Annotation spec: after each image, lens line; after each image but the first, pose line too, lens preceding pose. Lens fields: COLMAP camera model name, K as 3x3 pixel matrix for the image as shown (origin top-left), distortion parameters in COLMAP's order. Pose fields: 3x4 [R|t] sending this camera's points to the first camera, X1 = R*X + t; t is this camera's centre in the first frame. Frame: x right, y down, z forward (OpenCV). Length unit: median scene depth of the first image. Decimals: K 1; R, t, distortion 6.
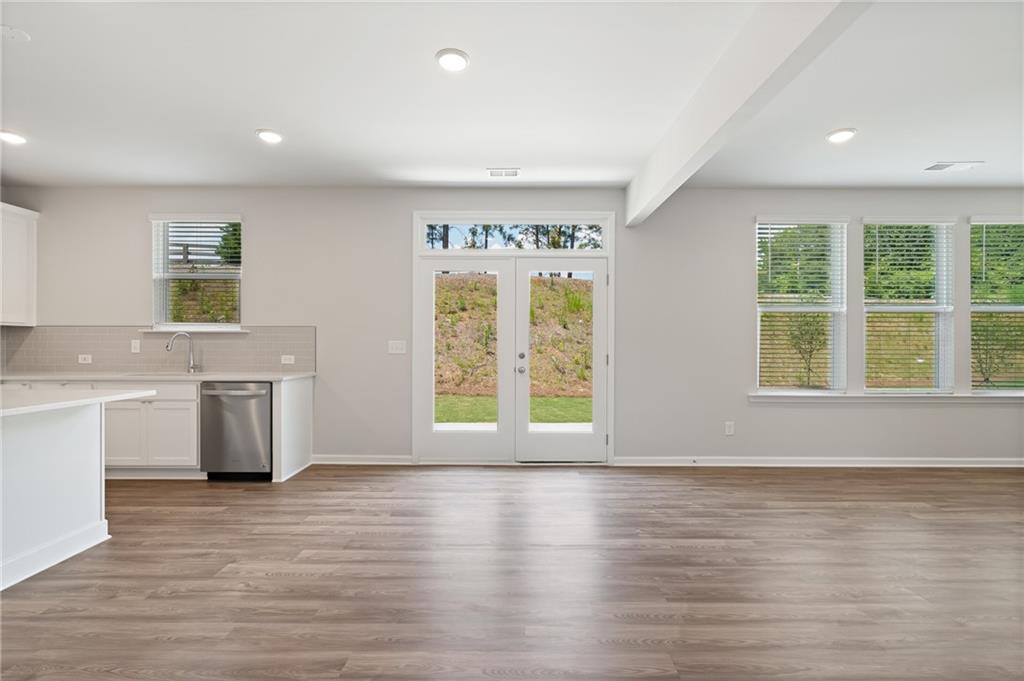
lens RADIAL K [[466.3, 0, 512.0], [0, 466.3, 340.5], [0, 0, 1]] dist [-0.000041, -0.000004]
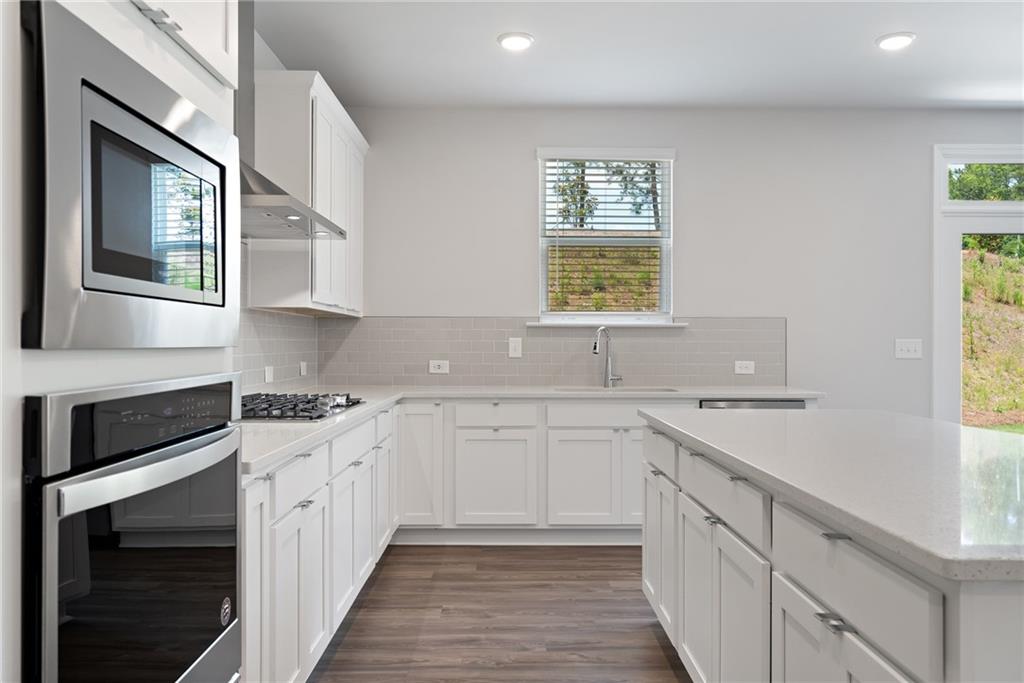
lens RADIAL K [[732.9, 0, 512.0], [0, 732.9, 341.5], [0, 0, 1]] dist [0.004477, 0.000949]
pose [[0.999997, -0.000547, 0.002247, -0.813858], [0.000526, 0.999956, 0.009318, -0.005671], [-0.002252, -0.009317, 0.999954, -0.051193]]
